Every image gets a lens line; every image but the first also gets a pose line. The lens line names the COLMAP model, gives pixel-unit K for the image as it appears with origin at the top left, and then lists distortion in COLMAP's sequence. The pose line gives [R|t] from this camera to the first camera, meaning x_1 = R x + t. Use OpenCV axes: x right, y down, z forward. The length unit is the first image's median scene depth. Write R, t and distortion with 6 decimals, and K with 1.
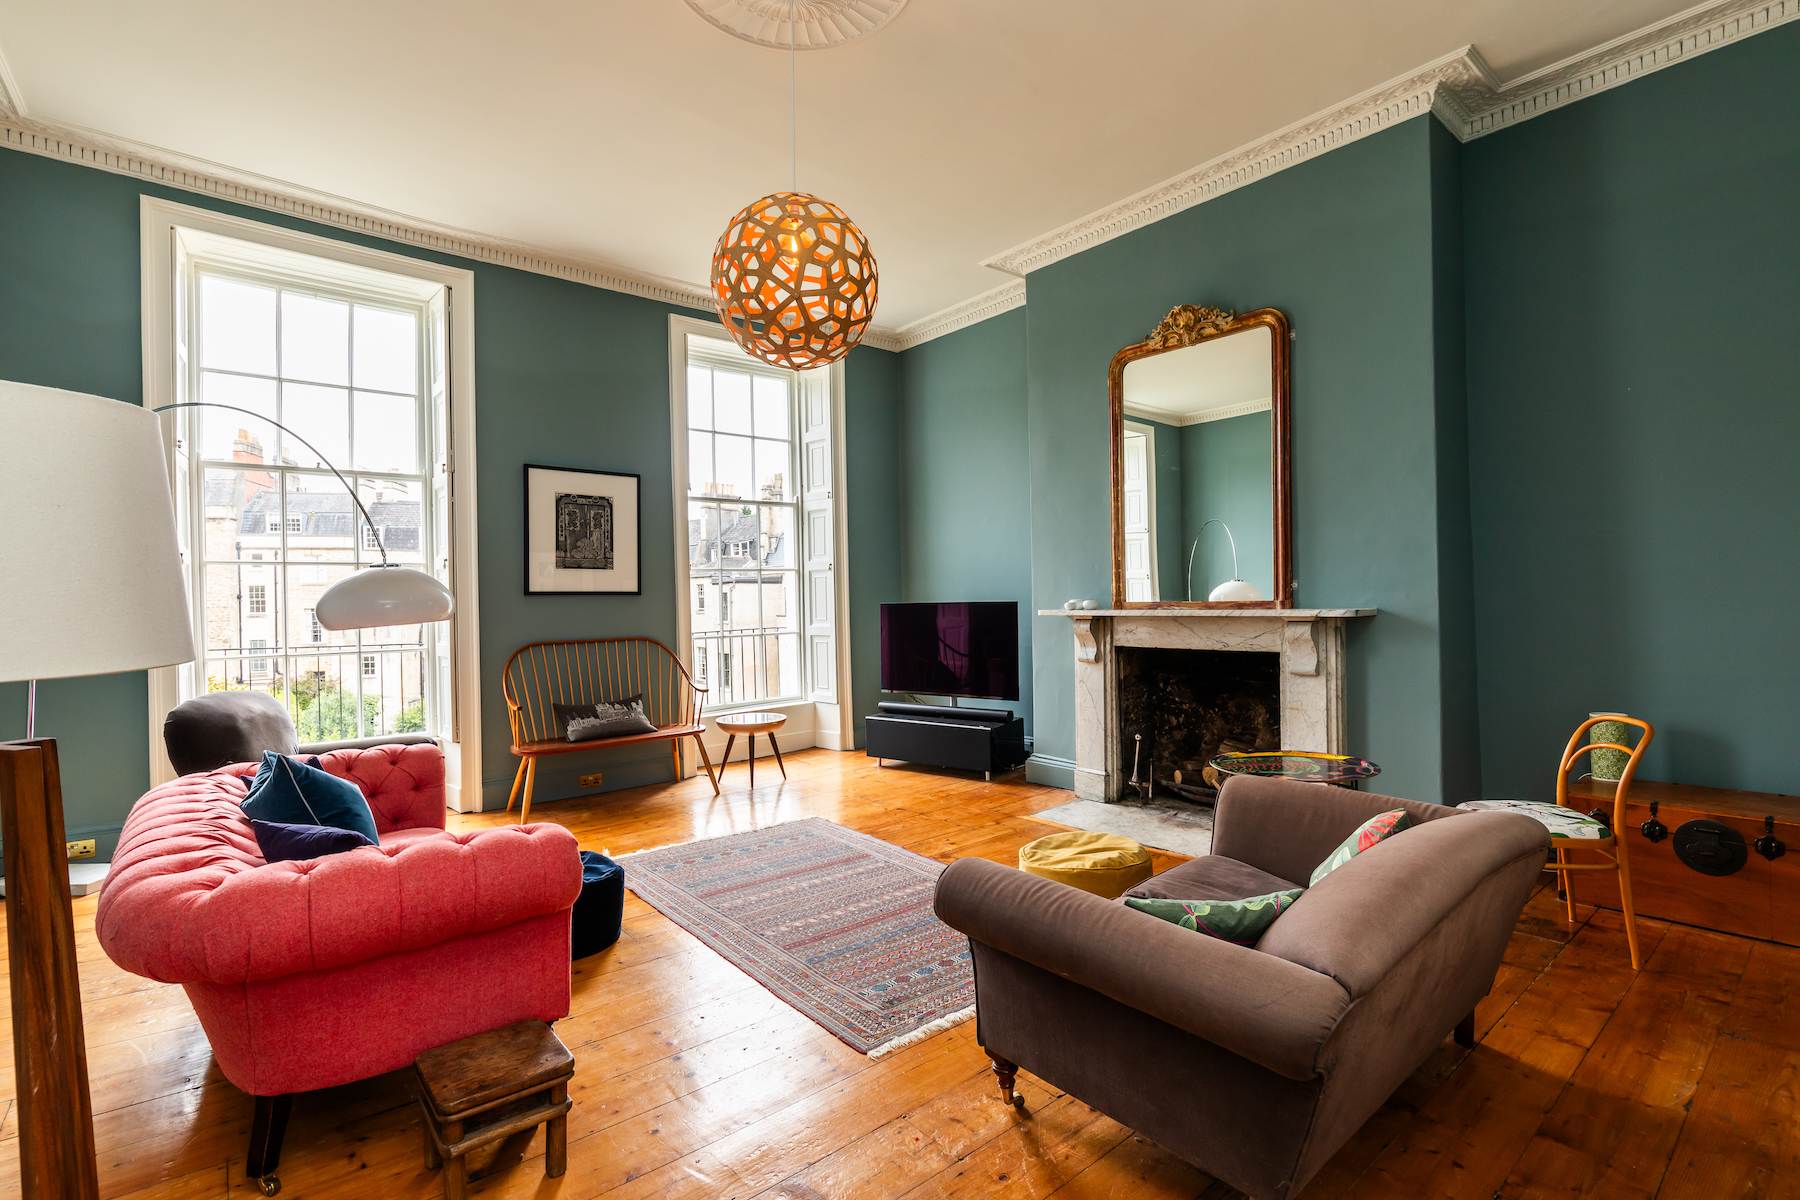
lens RADIAL K [[830.3, 0, 900.0], [0, 830.3, 600.0], [0, 0, 1]] dist [0.004365, -0.000161]
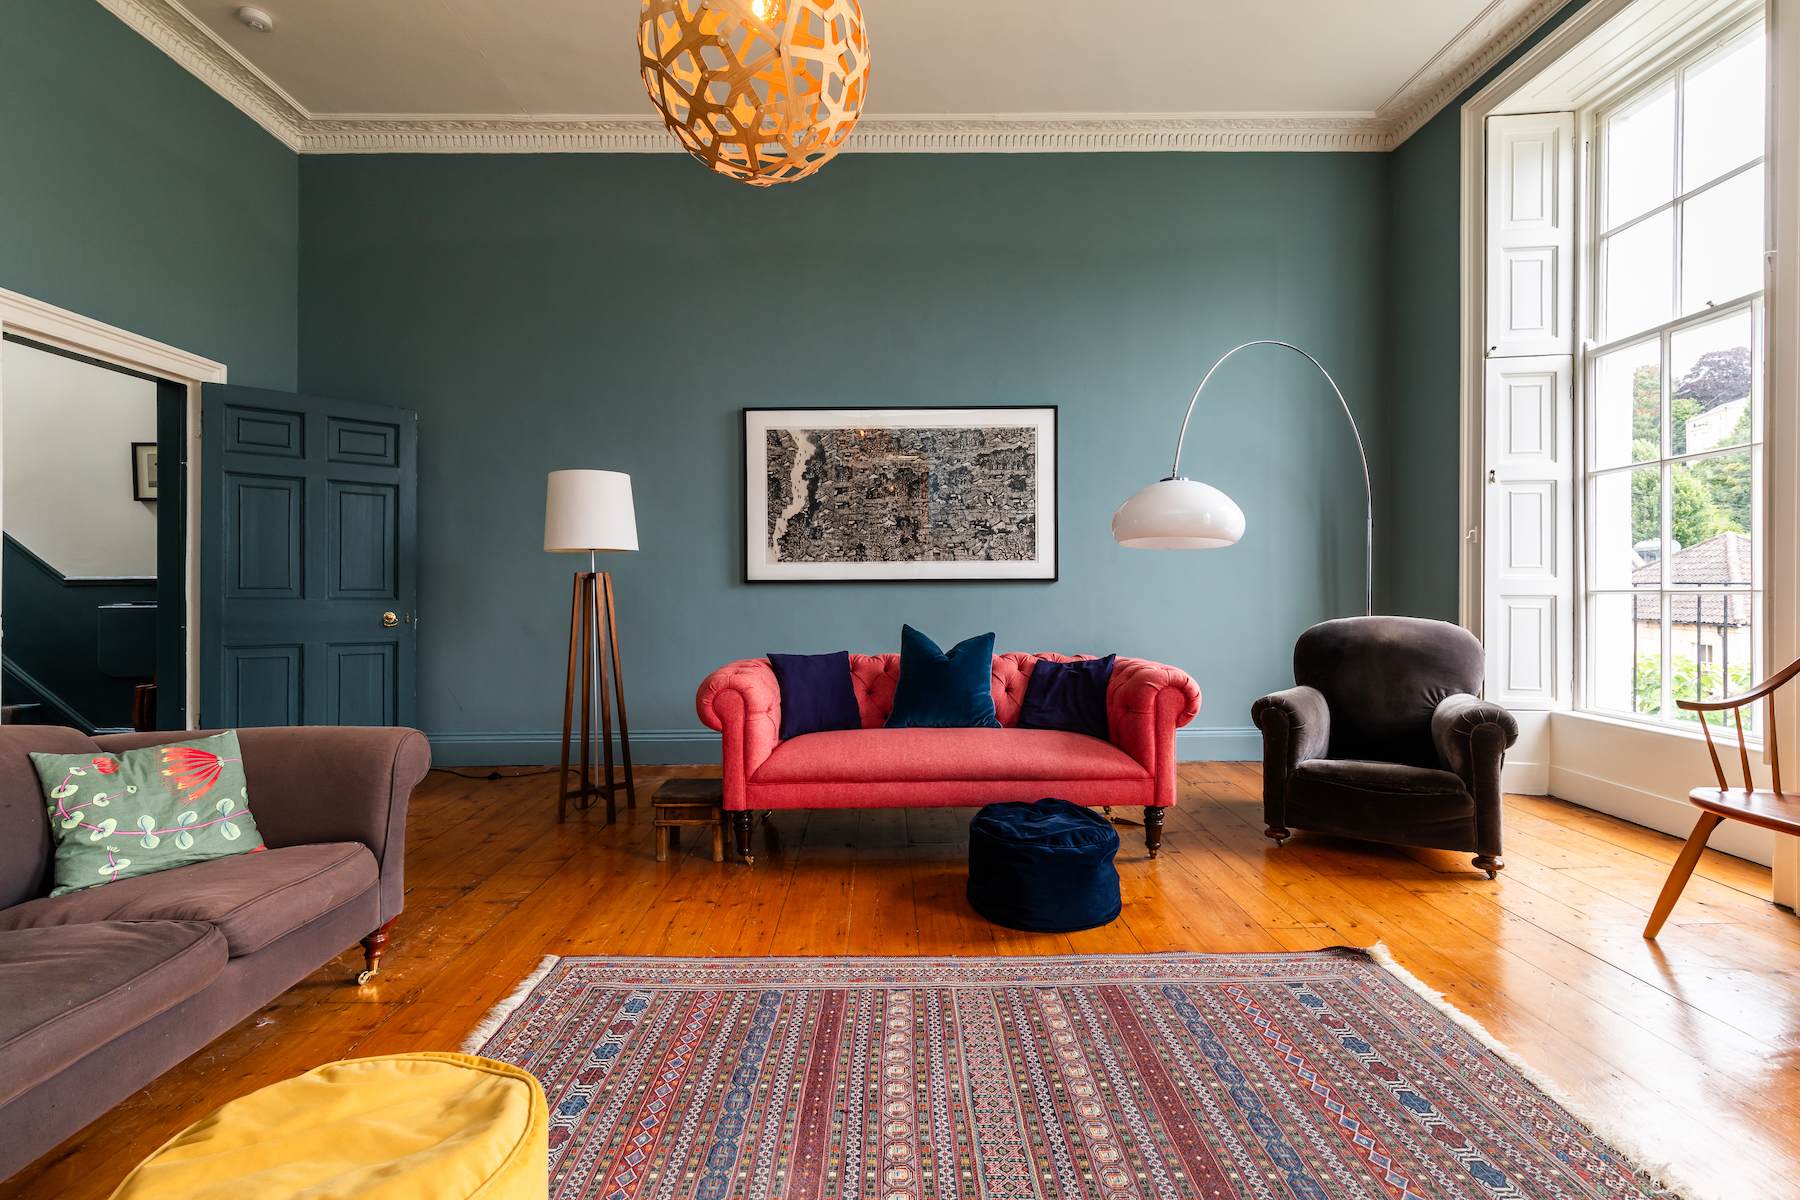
lens RADIAL K [[823.7, 0, 900.0], [0, 823.7, 600.0], [0, 0, 1]] dist [0.000075, 0.000160]
pose [[-0.620626, 0.026480, -0.783660, 0.200320], [0.012889, 0.999639, 0.023570, 0.043946], [0.784001, 0.004528, -0.620743, 0.825606]]
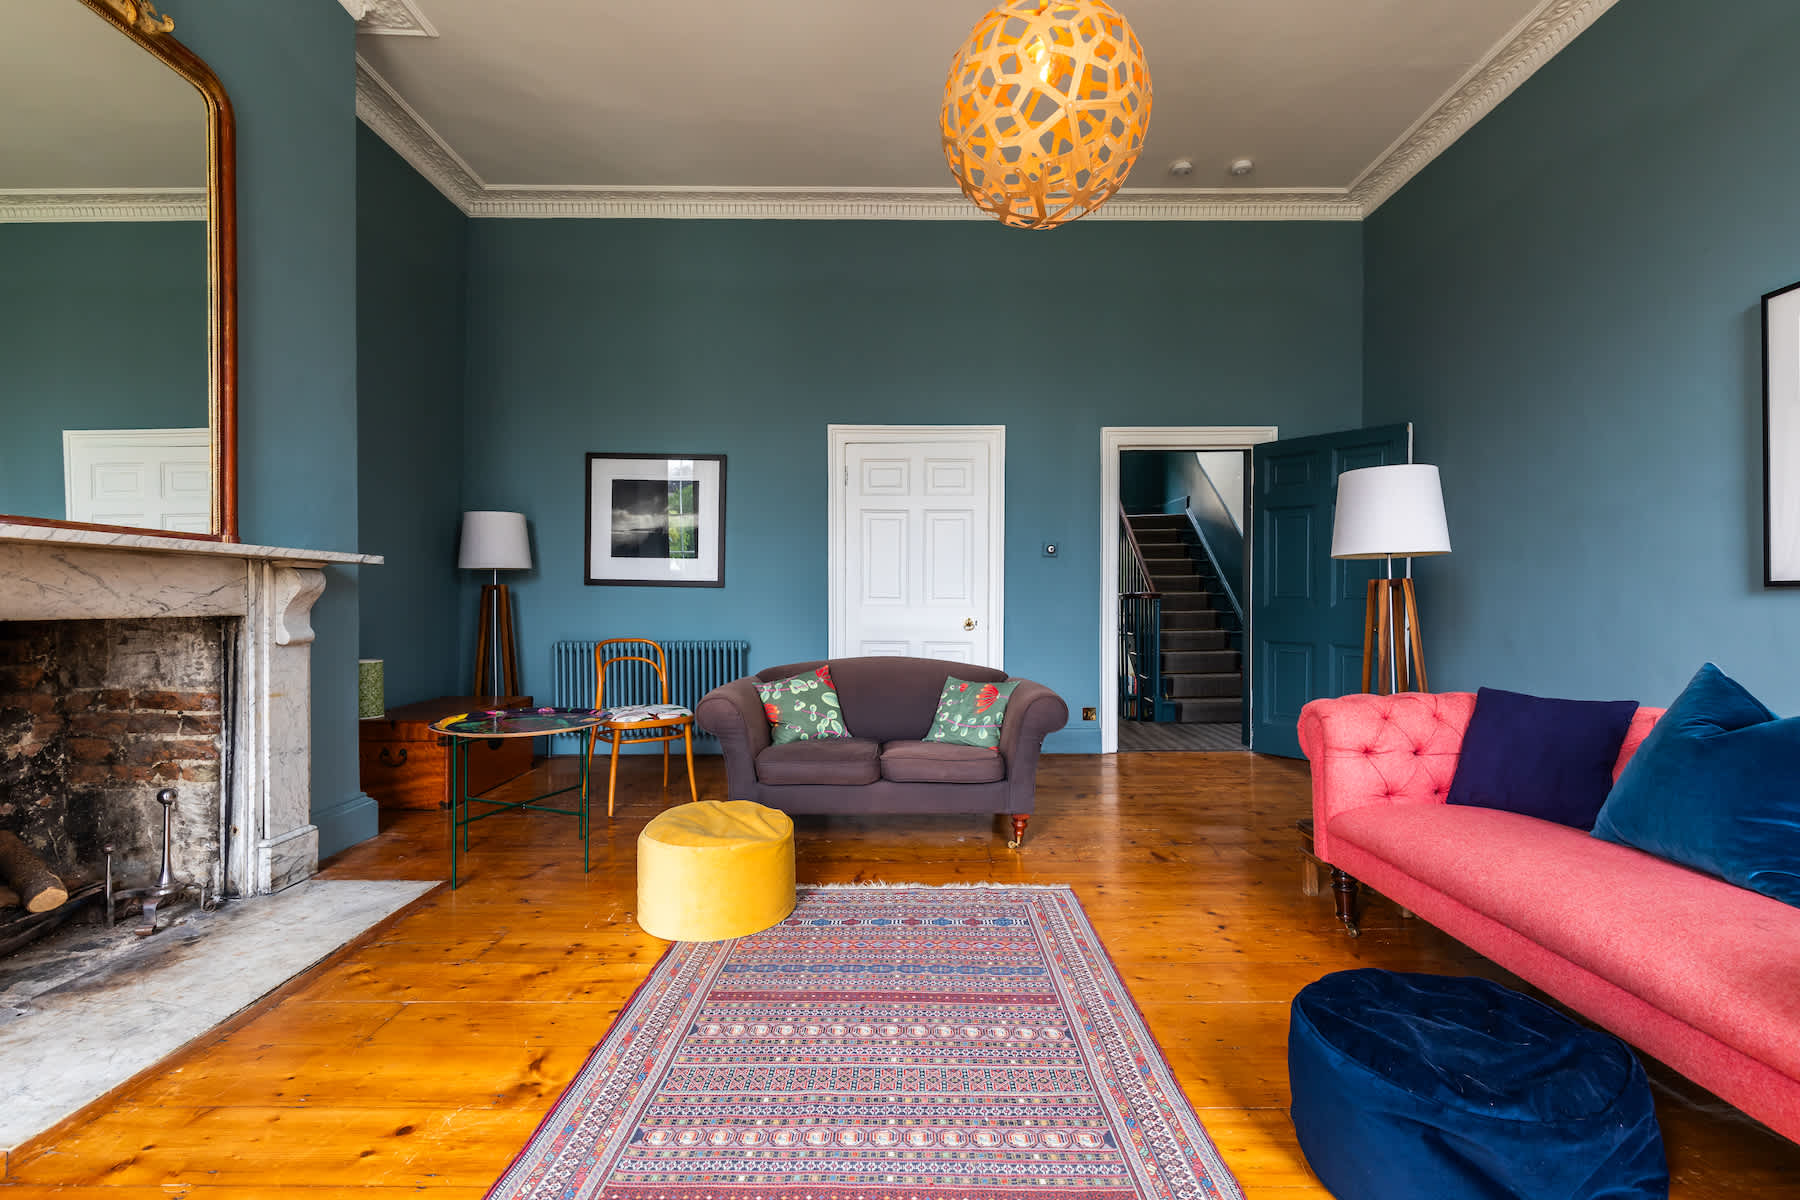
lens RADIAL K [[794.9, 0, 897.9], [0, 794.9, 612.5], [0, 0, 1]] dist [-0.000497, -0.000232]
pose [[-0.767744, 0.007622, 0.640711, -0.263183], [0.013701, 0.999896, 0.004523, 0.050898], [-0.640610, 0.012251, -0.767768, 0.895386]]
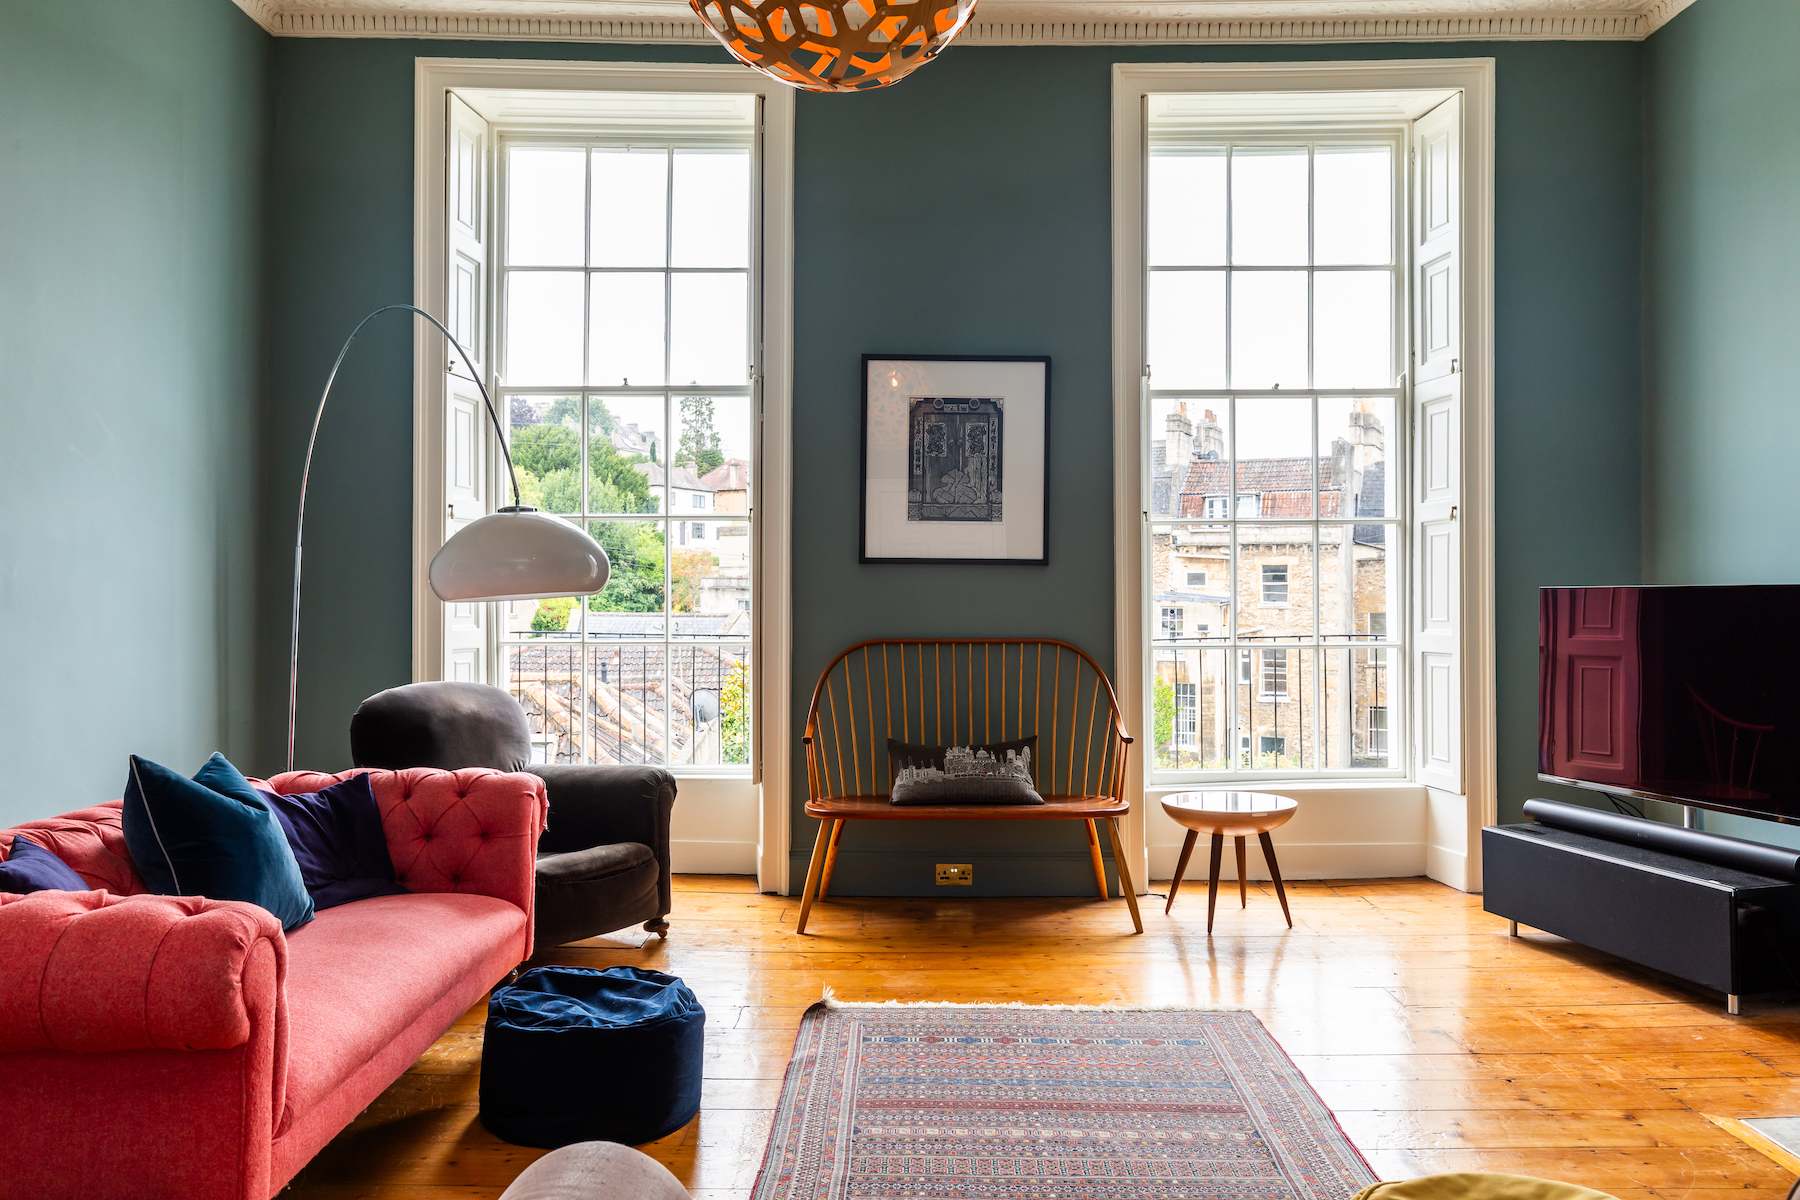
lens RADIAL K [[1384.5, 0, 900.0], [0, 1384.5, 600.0], [0, 0, 1]] dist [0.005458, -0.002201]
pose [[0.768327, 0.019346, -0.639765, 0.236215], [-0.016845, 0.999808, 0.010004, 0.010619], [0.639836, 0.003091, 0.768505, 0.208435]]
